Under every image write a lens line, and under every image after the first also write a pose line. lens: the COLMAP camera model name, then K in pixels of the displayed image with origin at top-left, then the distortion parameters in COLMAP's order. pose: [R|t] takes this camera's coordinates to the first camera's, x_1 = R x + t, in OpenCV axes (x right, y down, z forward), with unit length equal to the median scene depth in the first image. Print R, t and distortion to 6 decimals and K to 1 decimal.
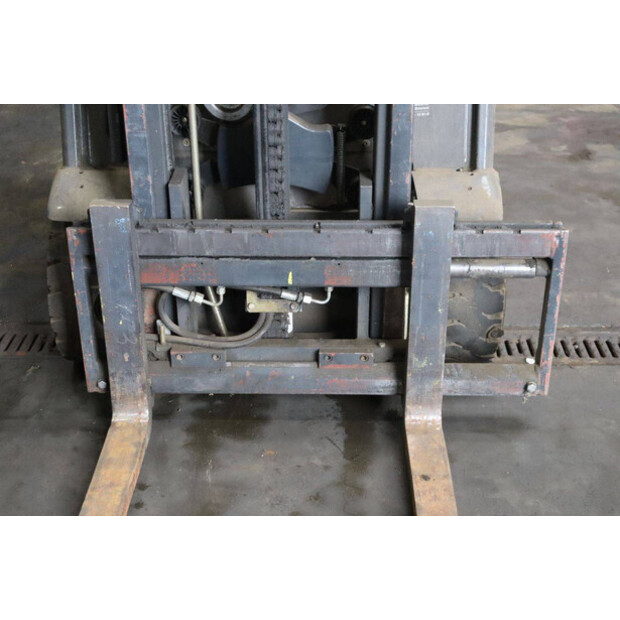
lens RADIAL K [[973.1, 0, 311.6], [0, 973.1, 306.3], [0, 0, 1]] dist [0.106303, 0.000000]
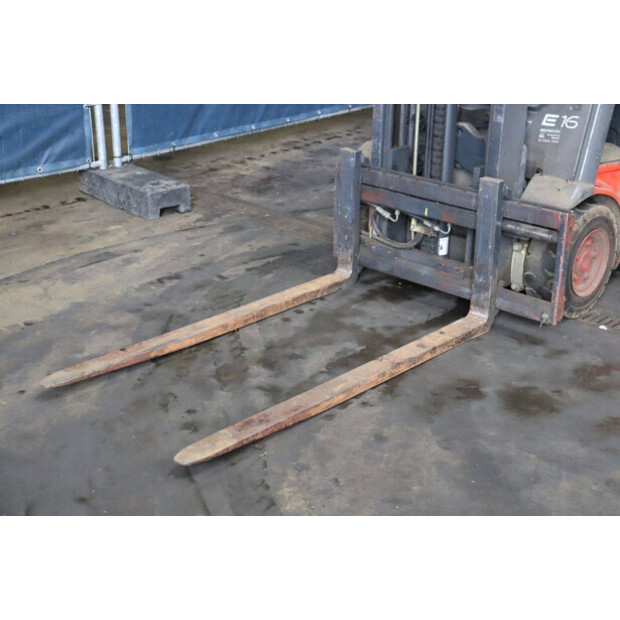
lens RADIAL K [[973.1, 0, 315.9], [0, 973.1, 314.4], [0, 0, 1]] dist [0.106303, 0.000000]
pose [[0.739509, 0.266015, -0.618355, 0.935238], [-0.317766, 0.947764, 0.027700, 0.155605], [0.593423, 0.176007, 0.785411, -0.448003]]
